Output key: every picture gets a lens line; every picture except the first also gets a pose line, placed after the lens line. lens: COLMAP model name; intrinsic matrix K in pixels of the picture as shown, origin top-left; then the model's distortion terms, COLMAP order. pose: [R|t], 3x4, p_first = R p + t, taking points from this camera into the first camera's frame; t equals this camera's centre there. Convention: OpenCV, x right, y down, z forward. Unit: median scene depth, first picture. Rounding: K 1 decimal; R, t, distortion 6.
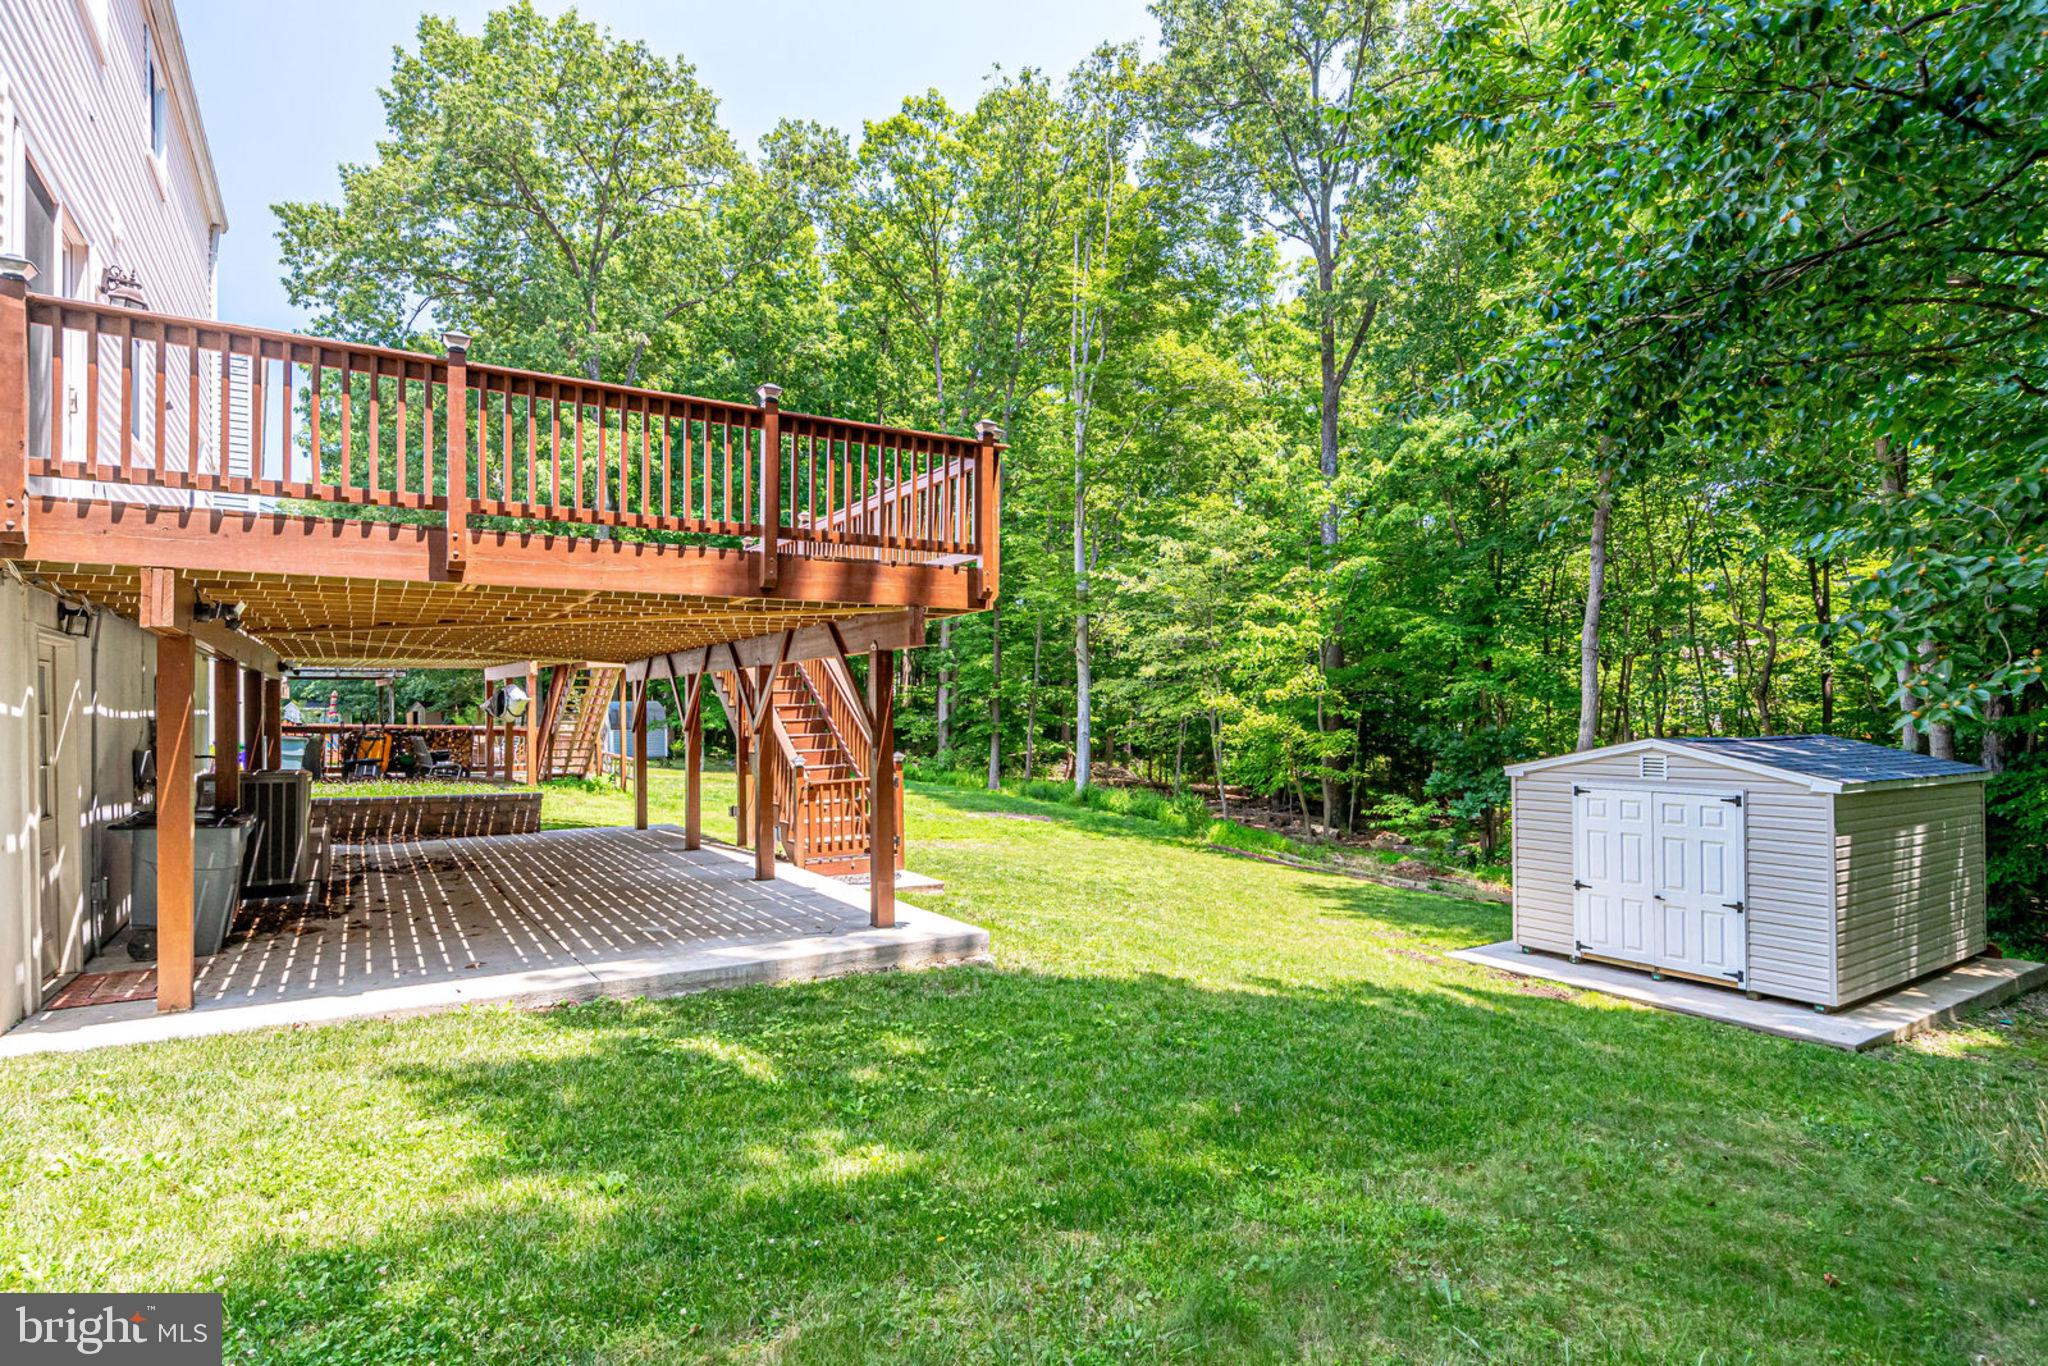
lens RADIAL K [[1032.1, 0, 1024.0], [0, 1032.1, 683.0], [0, 0, 1]] dist [-0.002861, 0.000060]
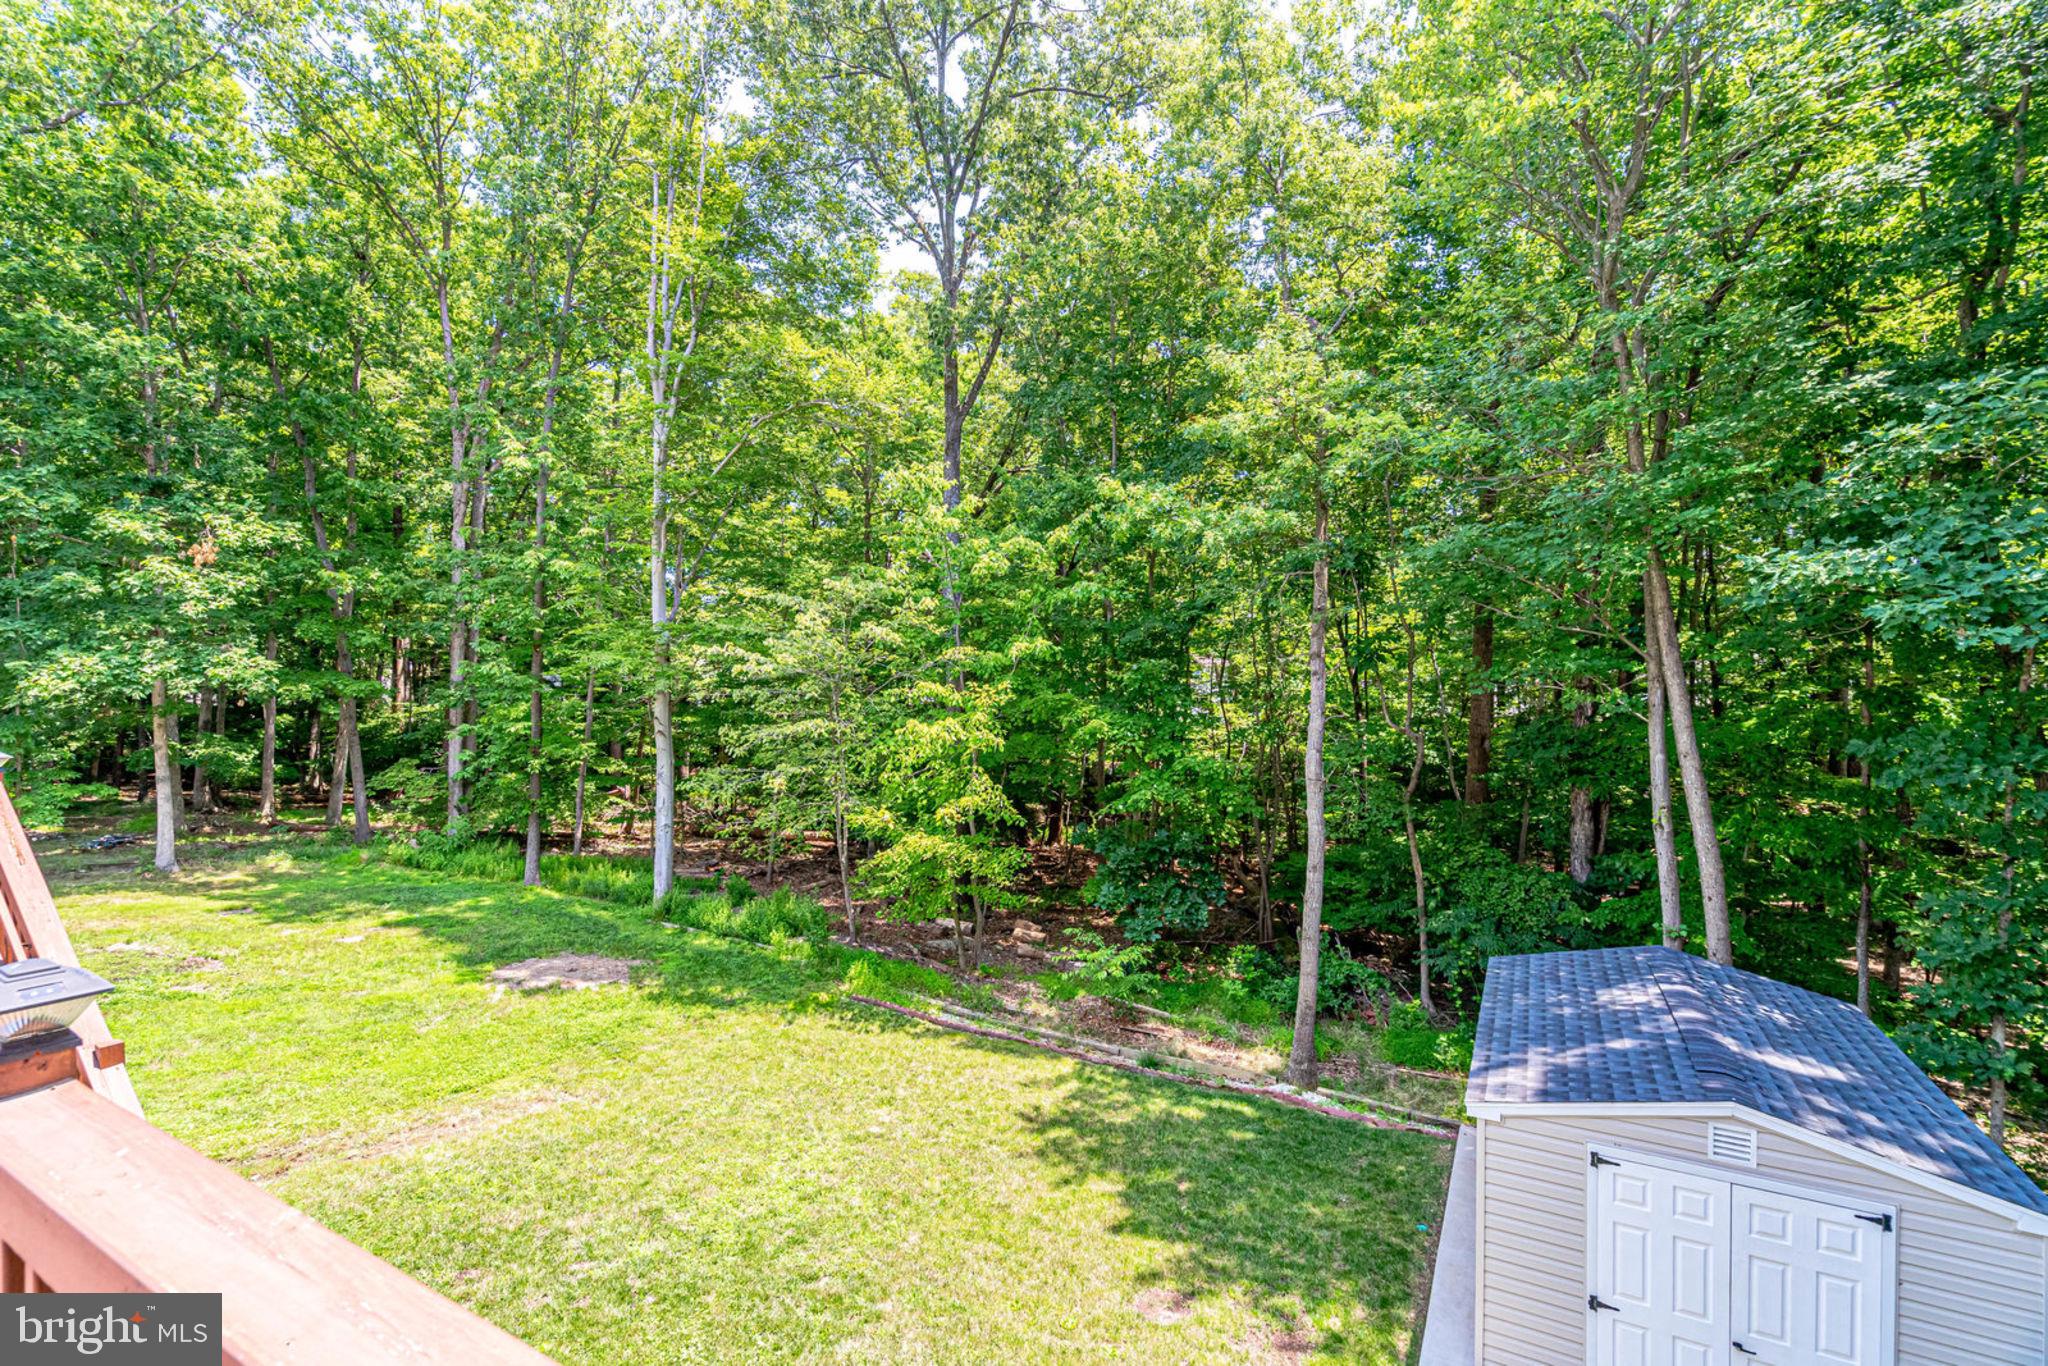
lens RADIAL K [[930.4, 0, 1025.3], [0, 930.4, 695.8], [0, 0, 1]] dist [-0.010051, 0.008088]
pose [[0.889894, -0.000382, 0.456167, -0.016216], [-0.017360, 0.999247, 0.034703, -0.062771], [-0.455837, -0.038801, 0.889217, 0.202757]]
